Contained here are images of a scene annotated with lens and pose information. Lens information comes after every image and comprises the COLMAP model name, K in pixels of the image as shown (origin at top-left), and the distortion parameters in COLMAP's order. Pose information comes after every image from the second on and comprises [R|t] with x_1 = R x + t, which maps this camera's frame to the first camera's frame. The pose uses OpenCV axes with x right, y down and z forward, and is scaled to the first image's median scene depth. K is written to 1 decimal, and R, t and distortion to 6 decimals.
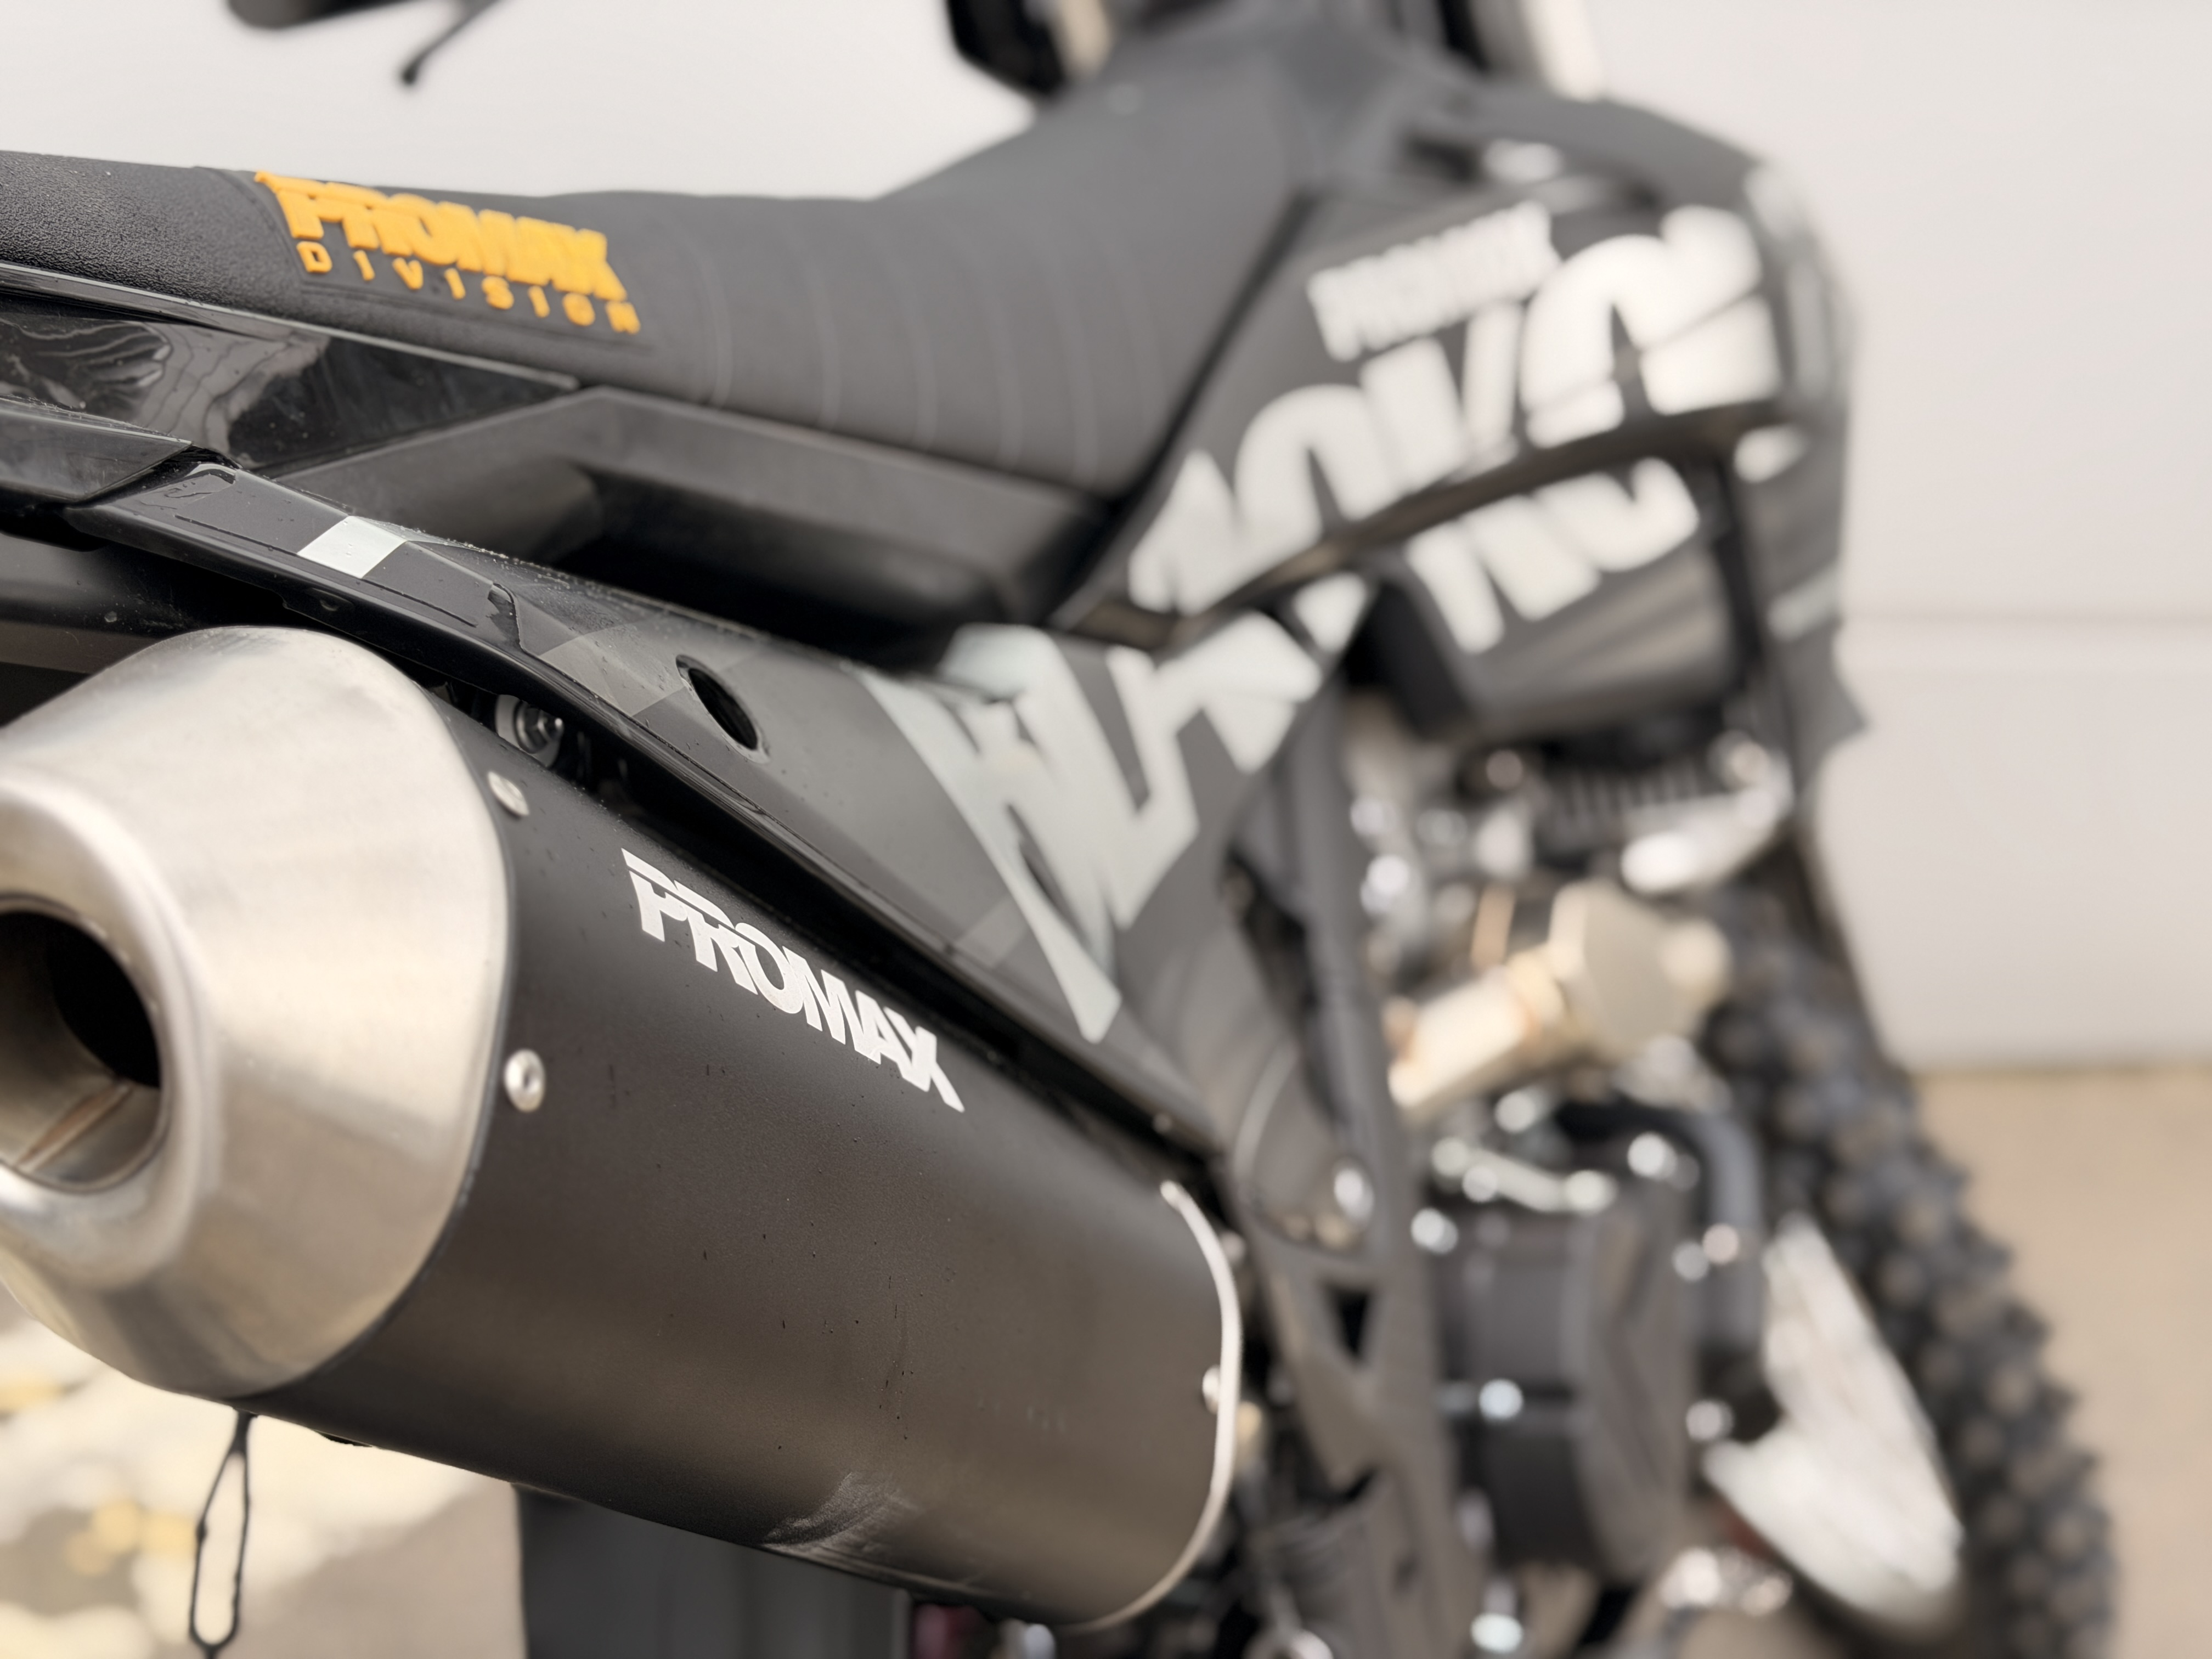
lens RADIAL K [[3123.5, 0, 1105.3], [0, 3123.5, 876.0], [0, 0, 1]] dist [0.175225, -0.401461]
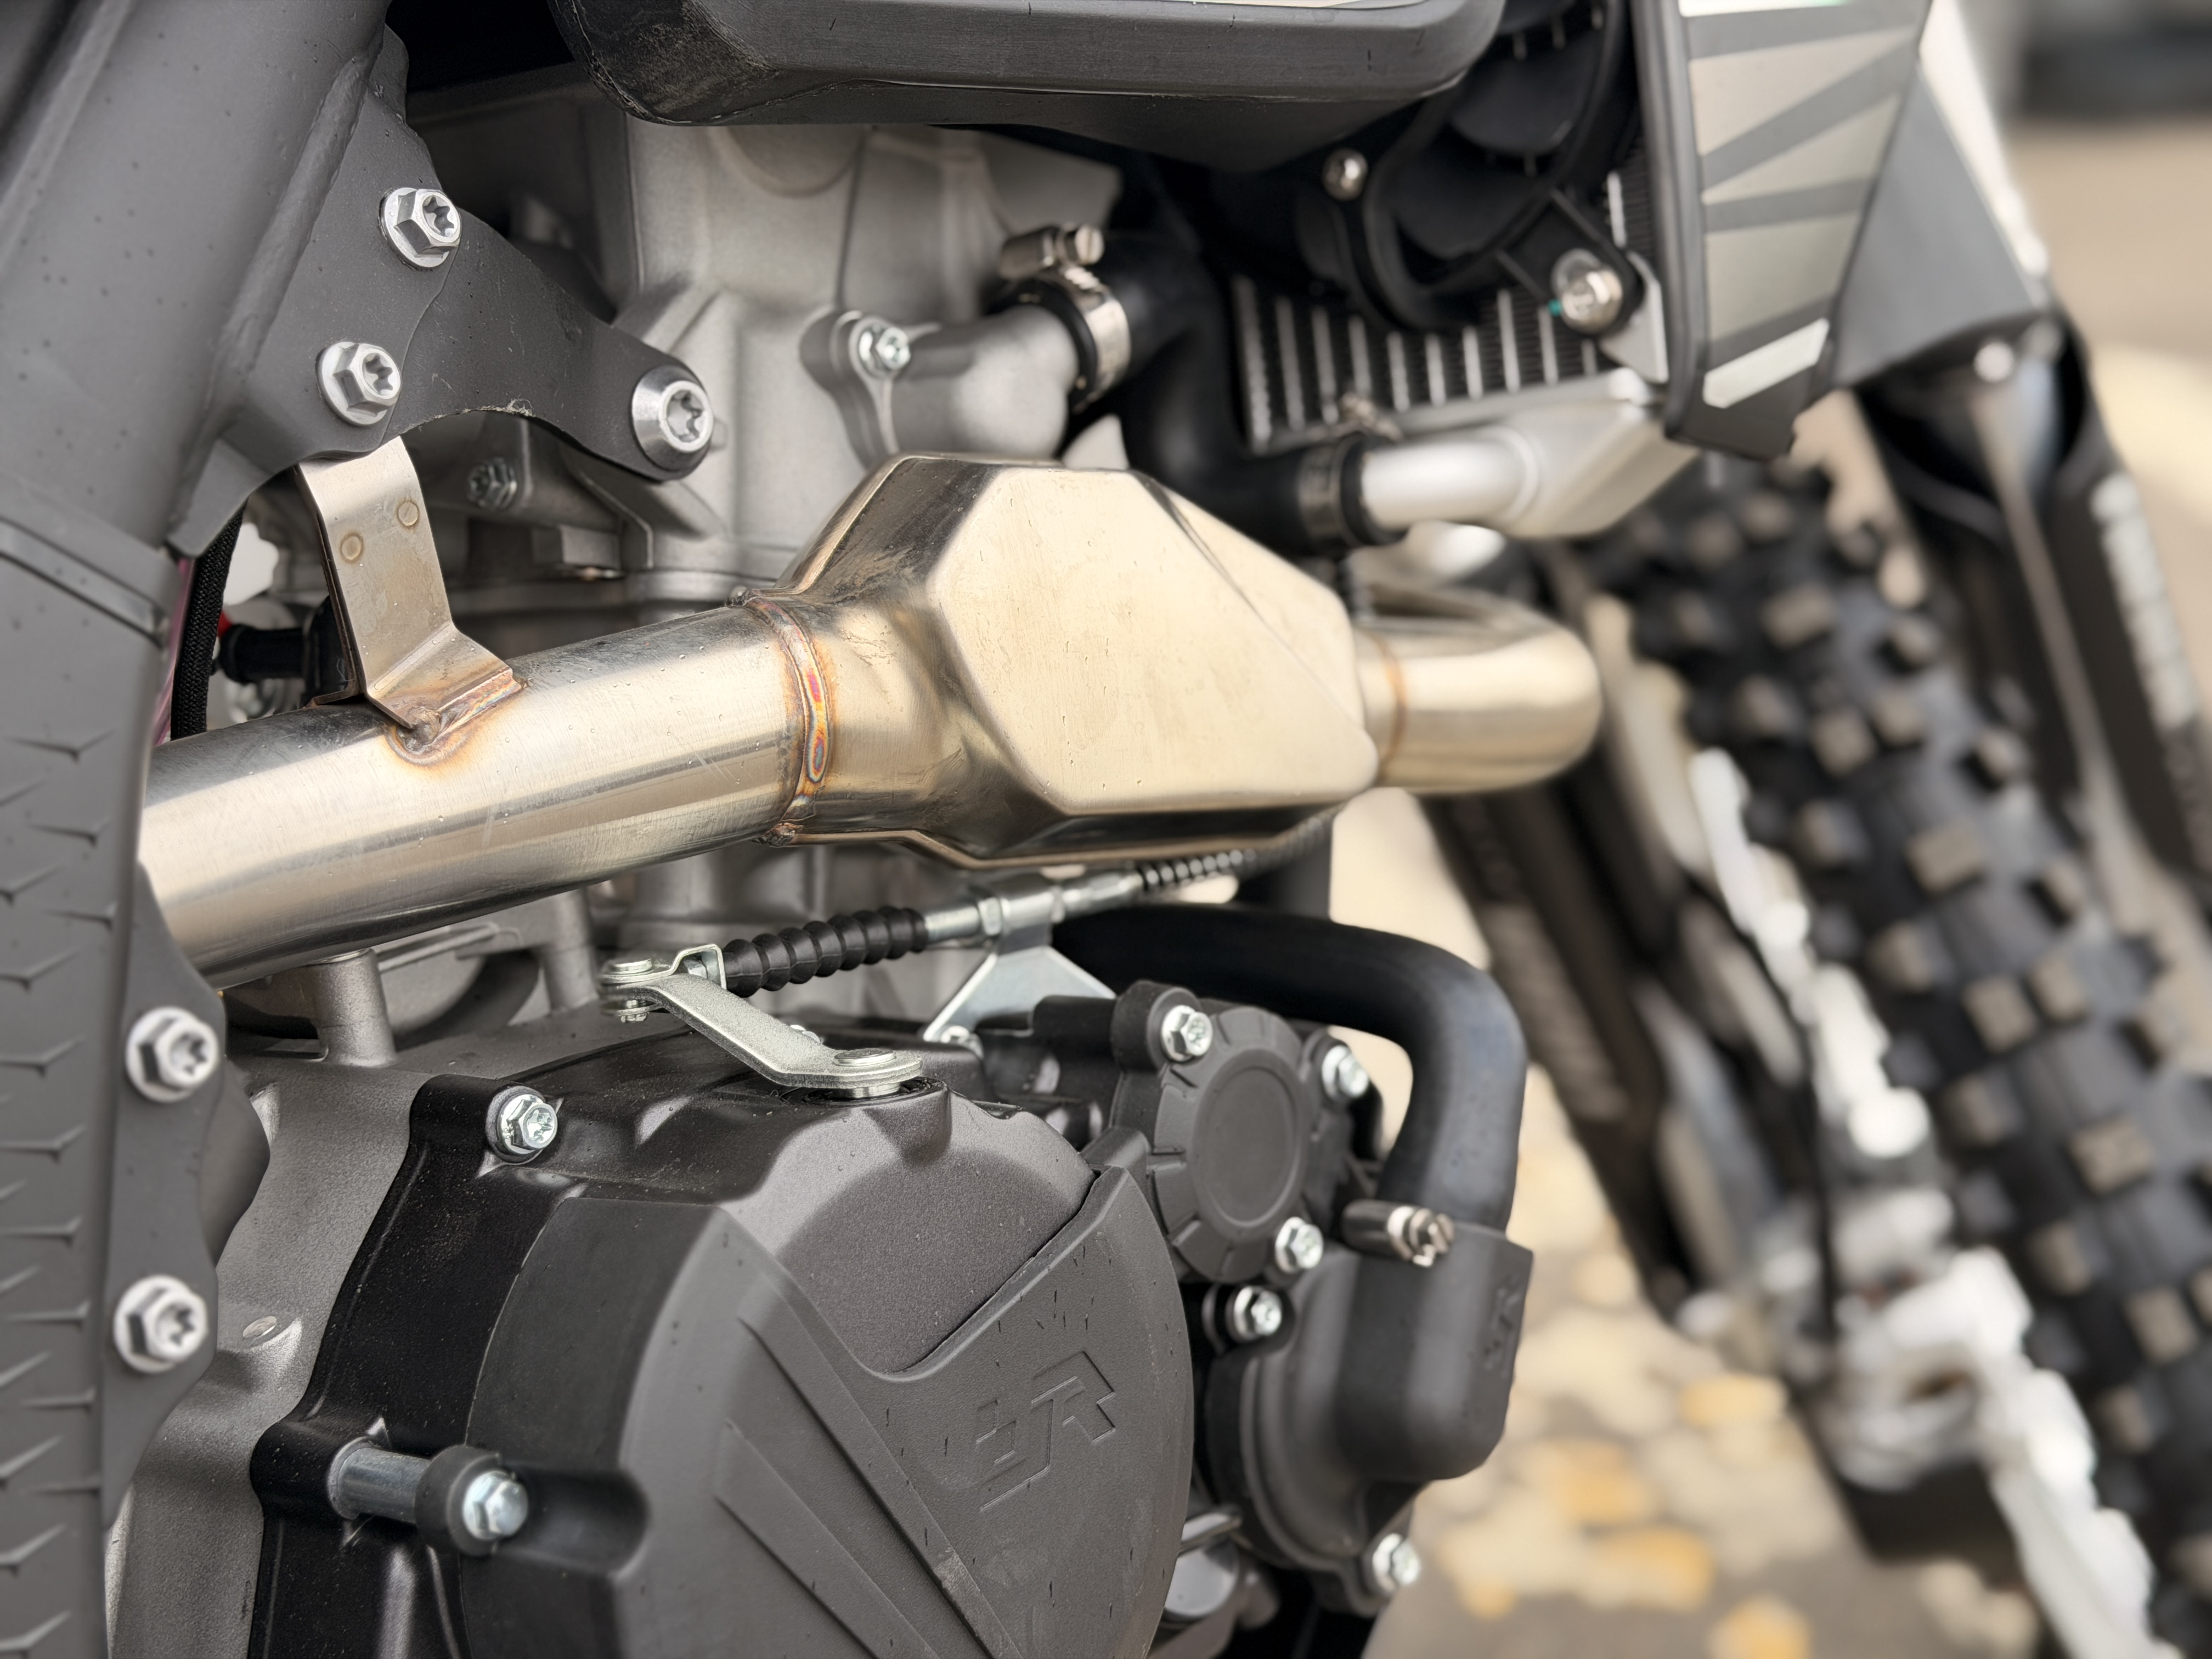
lens RADIAL K [[3123.5, 0, 1105.3], [0, 3123.5, 876.0], [0, 0, 1]] dist [0.175225, -0.401461]
pose [[0.960455, 0.096230, -0.261277, 0.298185], [-0.086272, 0.995049, 0.049346, 0.044768], [0.264732, -0.024854, 0.964002, 0.535985]]
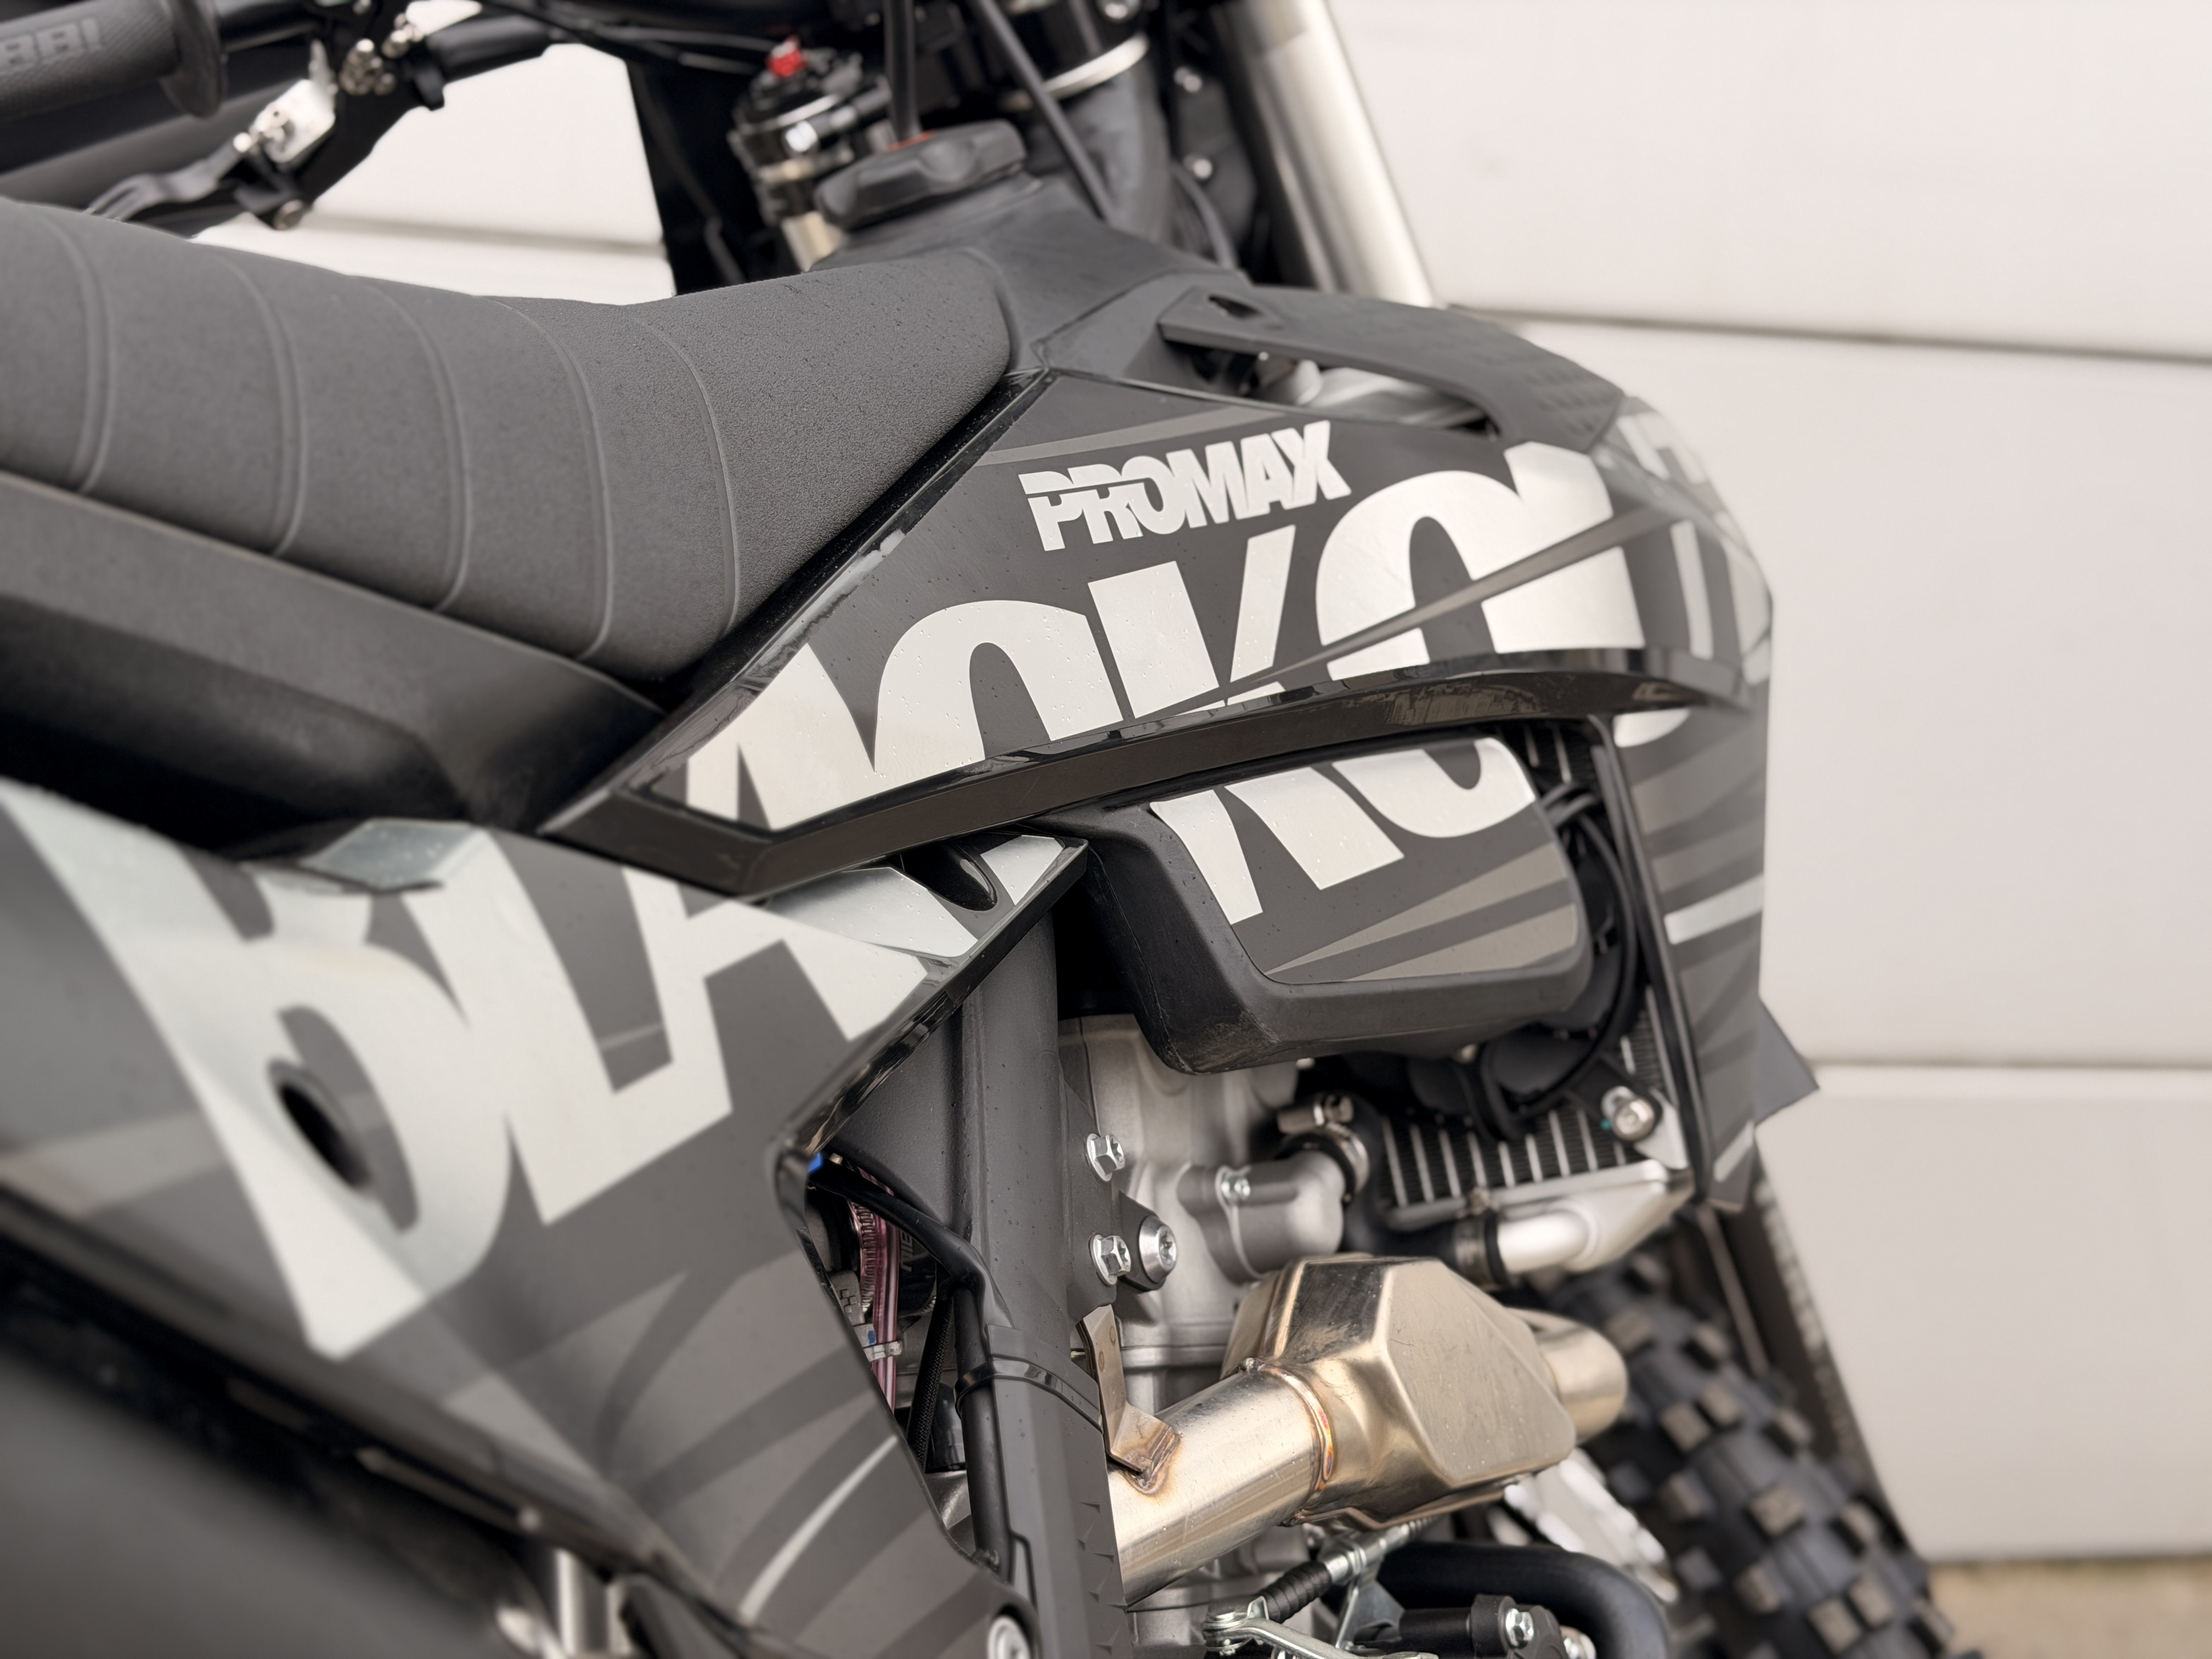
lens RADIAL K [[3123.5, 0, 1105.3], [0, 3123.5, 876.0], [0, 0, 1]] dist [0.175225, -0.401461]
pose [[0.999675, -0.009238, -0.023769, 0.100516], [0.005279, 0.986851, -0.161545, 0.036415], [0.024949, 0.161367, 0.986579, 0.227740]]
